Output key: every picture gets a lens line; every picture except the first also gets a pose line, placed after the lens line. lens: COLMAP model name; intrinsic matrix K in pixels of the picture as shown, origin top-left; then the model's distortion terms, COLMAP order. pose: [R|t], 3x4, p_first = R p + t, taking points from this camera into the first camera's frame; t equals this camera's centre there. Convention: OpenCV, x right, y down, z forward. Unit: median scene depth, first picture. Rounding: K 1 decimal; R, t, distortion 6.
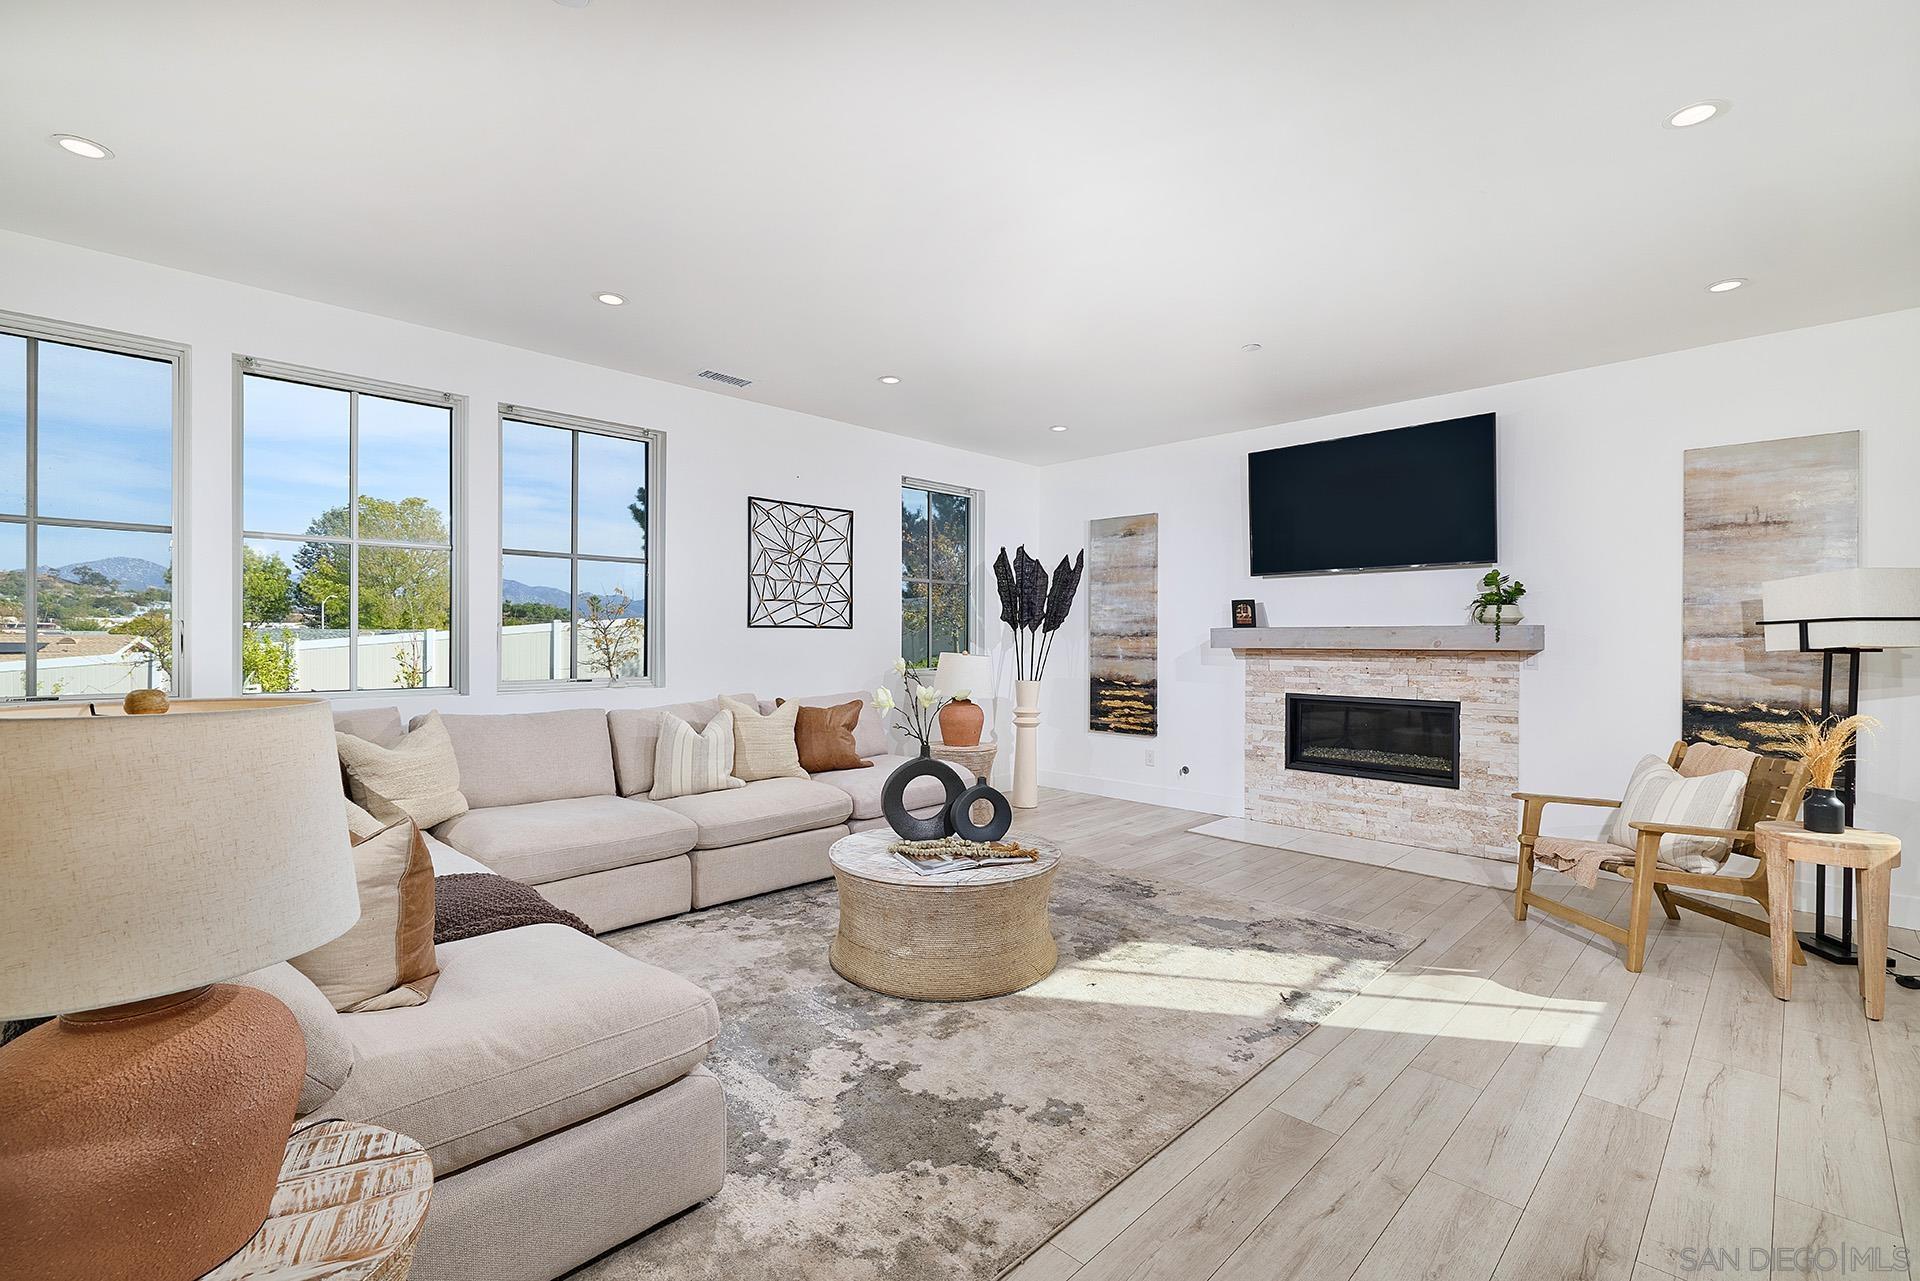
lens RADIAL K [[843.1, 0, 947.6], [0, 843.1, 640.1], [0, 0, 1]] dist [0.001092, 0.000334]
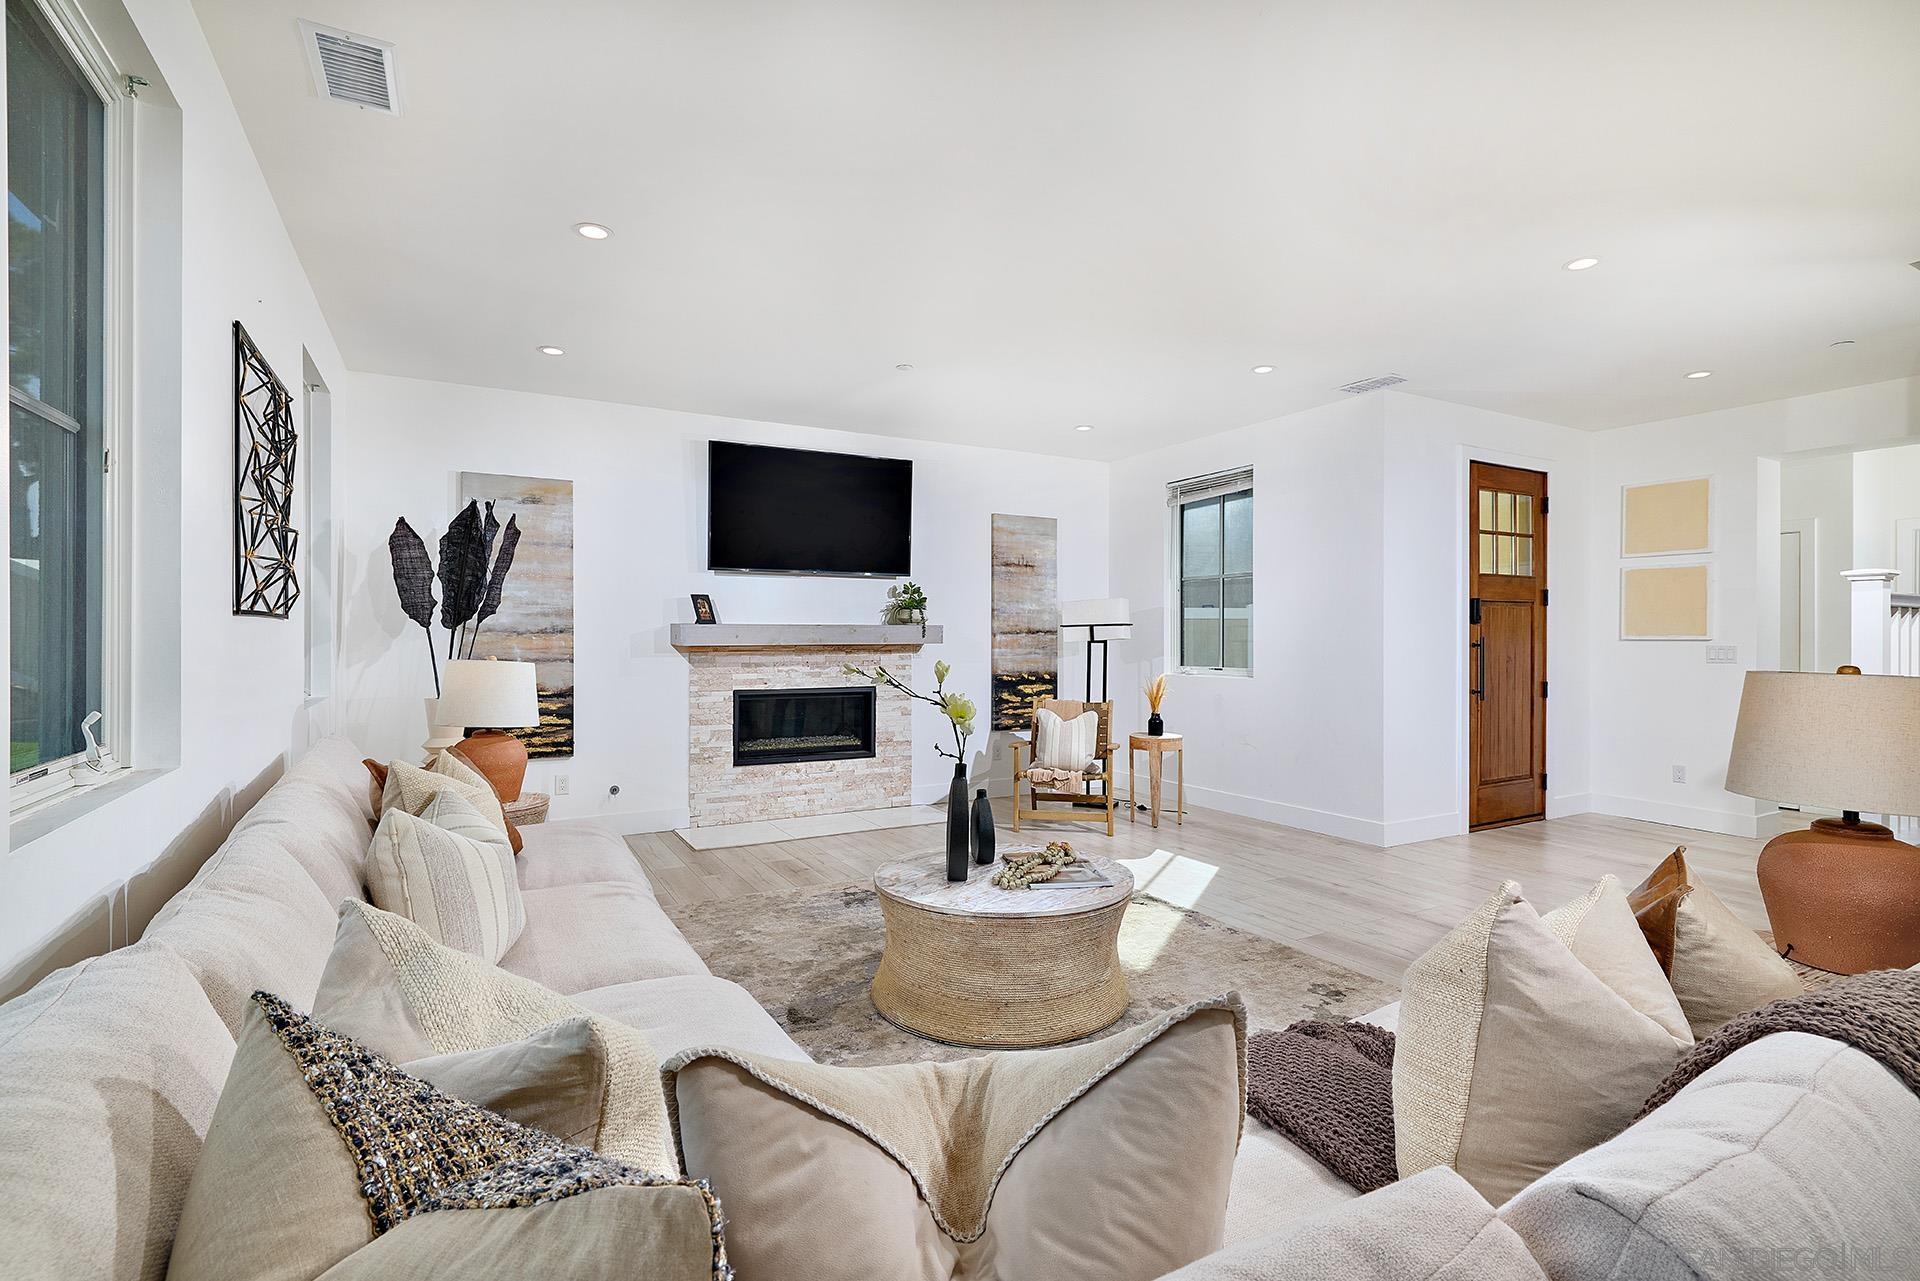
lens RADIAL K [[894.7, 0, 963.7], [0, 894.7, 638.3], [0, 0, 1]] dist [0.001453, -0.000583]
pose [[0.264194, -0.007212, 0.964443, -0.575162], [0.002213, 0.999974, 0.006871, -0.005265], [-0.964467, 0.000319, 0.264203, 0.488449]]
